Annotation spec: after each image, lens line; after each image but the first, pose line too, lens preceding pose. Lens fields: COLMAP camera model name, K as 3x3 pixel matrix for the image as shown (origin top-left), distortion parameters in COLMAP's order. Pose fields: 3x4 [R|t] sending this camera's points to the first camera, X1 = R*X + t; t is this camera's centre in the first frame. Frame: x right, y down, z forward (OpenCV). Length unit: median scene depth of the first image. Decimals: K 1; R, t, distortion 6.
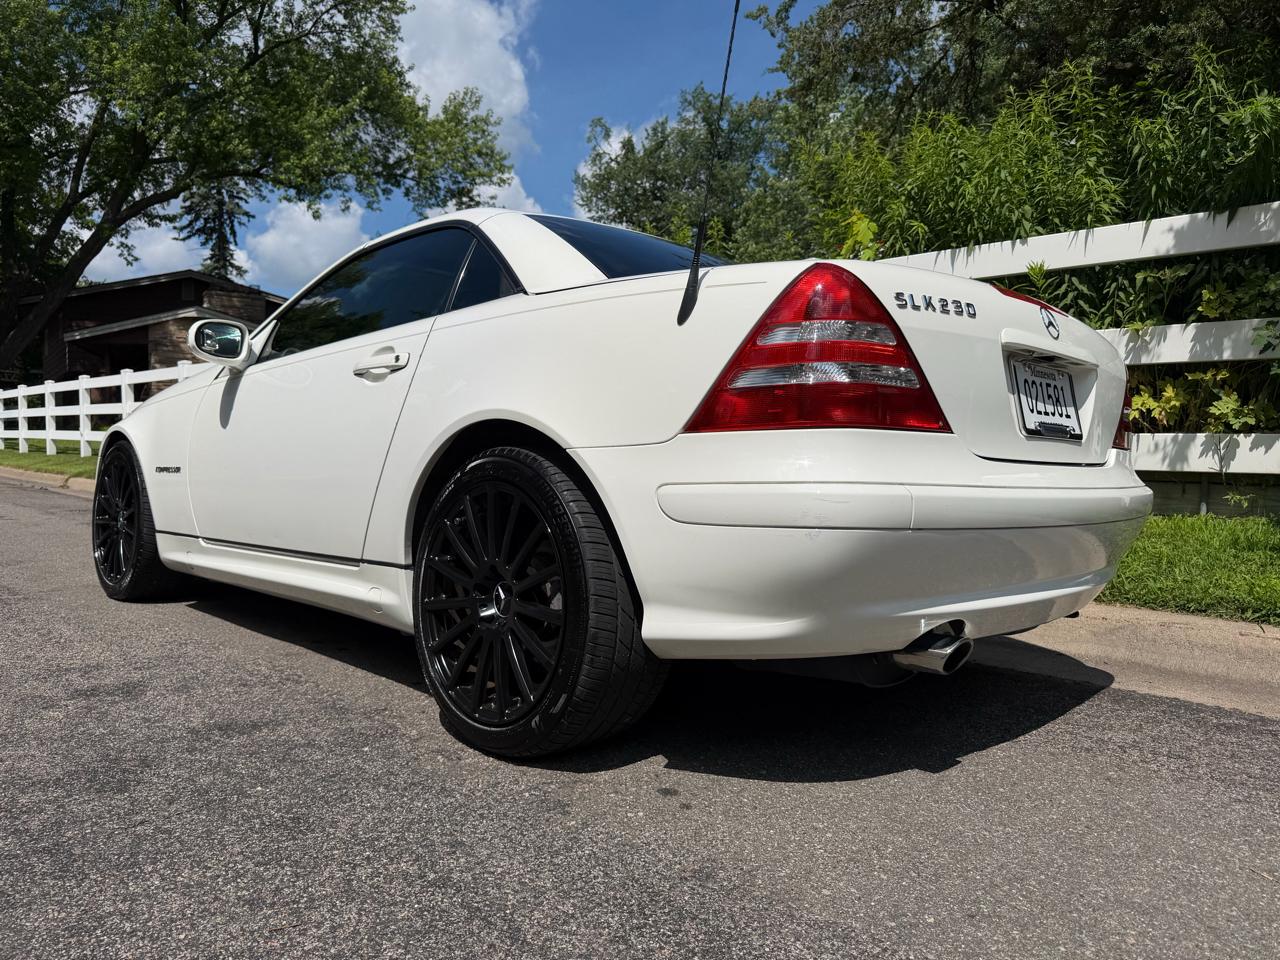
lens RADIAL K [[923.2, 0, 631.7], [0, 923.2, 484.8], [0, 0, 1]] dist [-0.000949, -0.004569]
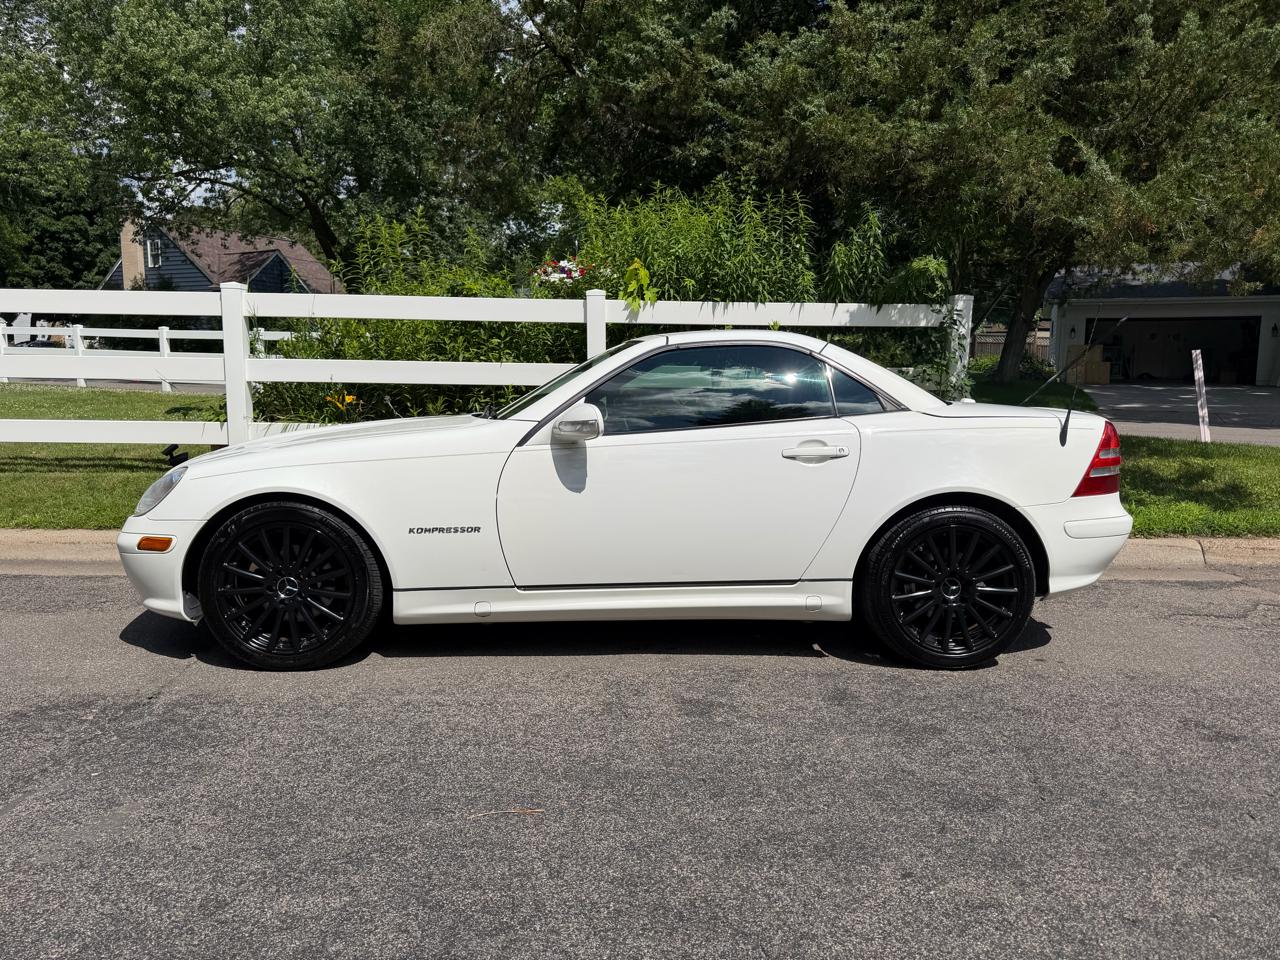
lens RADIAL K [[919.7, 0, 640.0], [0, 919.7, 480.0], [0, 0, 1]] dist [0.000318, -0.002345]
pose [[0.681916, -0.091879, 0.725637, -0.783947], [0.027003, 0.994565, 0.100554, -0.122251], [-0.730932, -0.048975, 0.680690, 0.087569]]
